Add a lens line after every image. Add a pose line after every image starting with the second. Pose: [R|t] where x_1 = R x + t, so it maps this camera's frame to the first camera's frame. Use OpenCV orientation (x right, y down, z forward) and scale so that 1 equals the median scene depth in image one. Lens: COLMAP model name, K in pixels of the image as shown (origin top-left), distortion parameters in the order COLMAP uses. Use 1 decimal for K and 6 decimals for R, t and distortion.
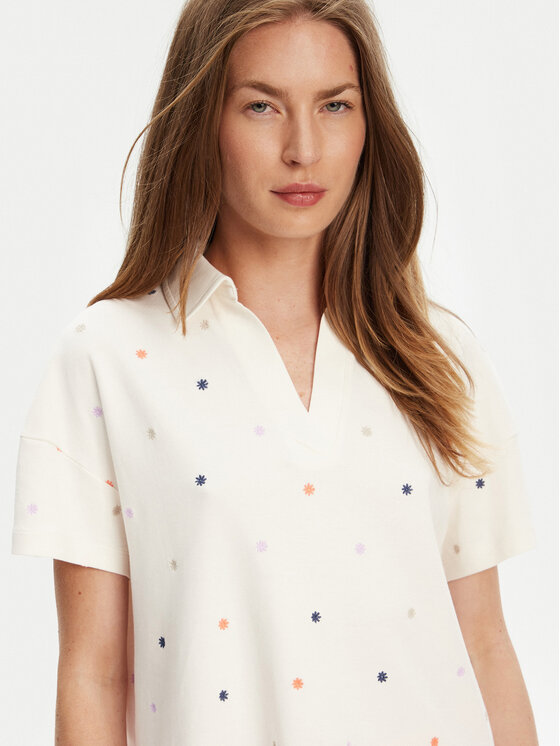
lens RADIAL K [[1597.9, 0, 280.0], [0, 1597.9, 373.0], [0, 0, 1]] dist [-0.235782, 0.014890]
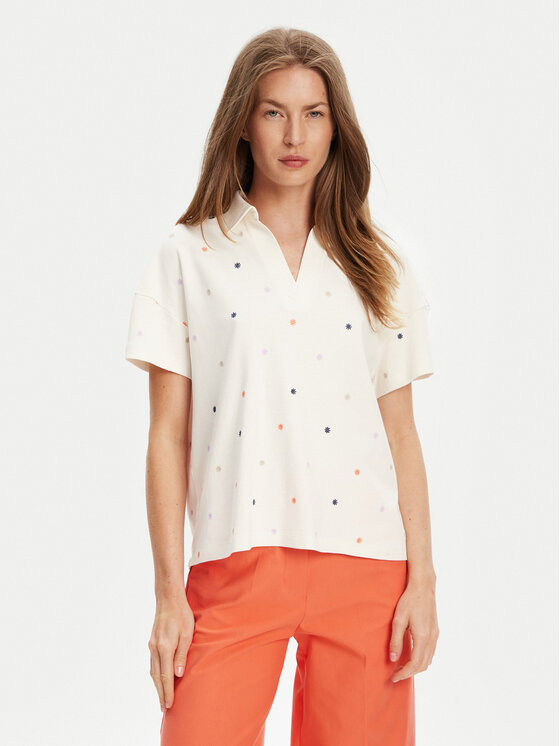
lens RADIAL K [[1334.1, 0, 280.0], [0, 1334.1, 373.0], [0, 0, 1]] dist [-0.302475, 0.062623]
pose [[0.998982, 0.035692, -0.027580, 0.044243], [-0.034688, 0.998748, 0.036051, 0.071330], [0.028832, -0.035058, 0.998969, -0.493586]]
